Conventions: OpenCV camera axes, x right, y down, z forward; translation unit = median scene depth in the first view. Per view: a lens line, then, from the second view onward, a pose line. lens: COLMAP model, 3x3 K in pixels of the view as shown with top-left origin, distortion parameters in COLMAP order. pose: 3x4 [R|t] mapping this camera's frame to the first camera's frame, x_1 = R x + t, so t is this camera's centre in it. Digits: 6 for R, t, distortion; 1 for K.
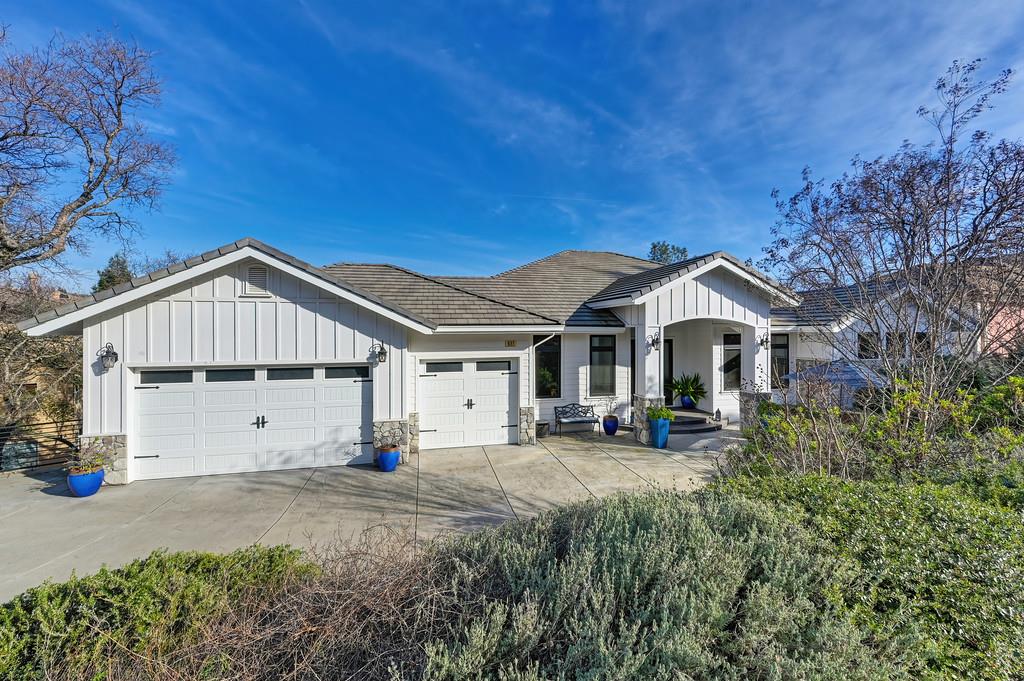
lens RADIAL K [[406.5, 0, 504.7], [0, 406.5, 318.6], [0, 0, 1]] dist [-0.001884, 0.000660]
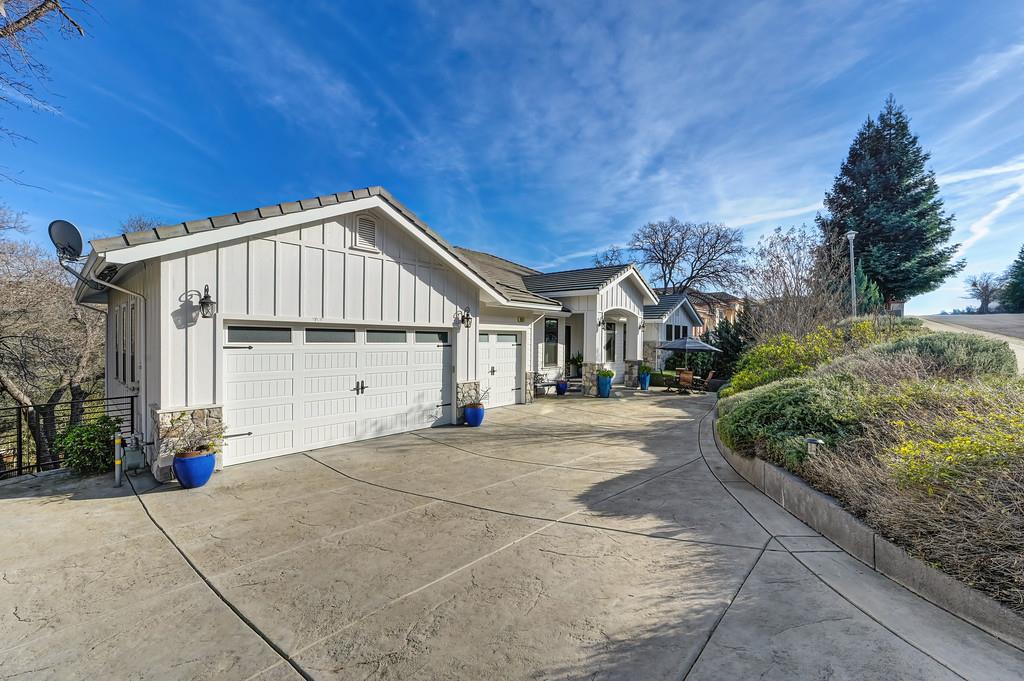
lens RADIAL K [[406.5, 0, 513.5], [0, 406.5, 339.3], [0, 0, 1]] dist [-0.001884, 0.000660]
pose [[0.812858, 0.015292, 0.582262, -0.602348], [-0.041101, 0.998669, 0.031149, 0.071805], [-0.581011, -0.049251, 0.812404, 0.038587]]
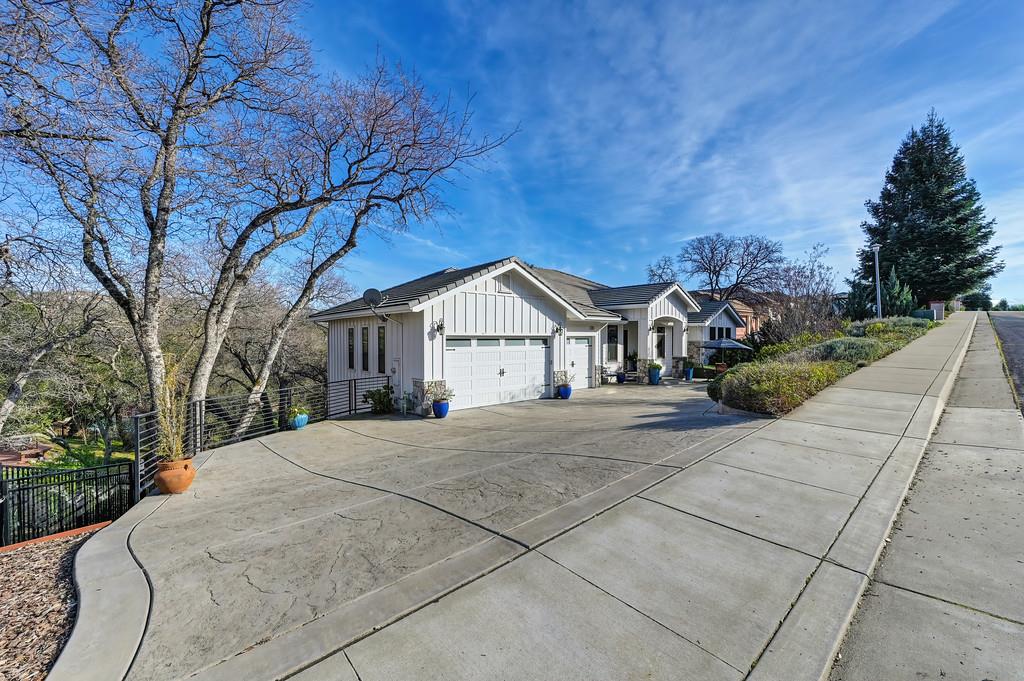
lens RADIAL K [[406.5, 0, 514.3], [0, 406.5, 346.4], [0, 0, 1]] dist [-0.001884, 0.000660]
pose [[0.881261, -0.004156, 0.472611, -0.915905], [-0.024853, 0.998170, 0.055120, 0.046106], [-0.471976, -0.060321, 0.879546, -0.281299]]
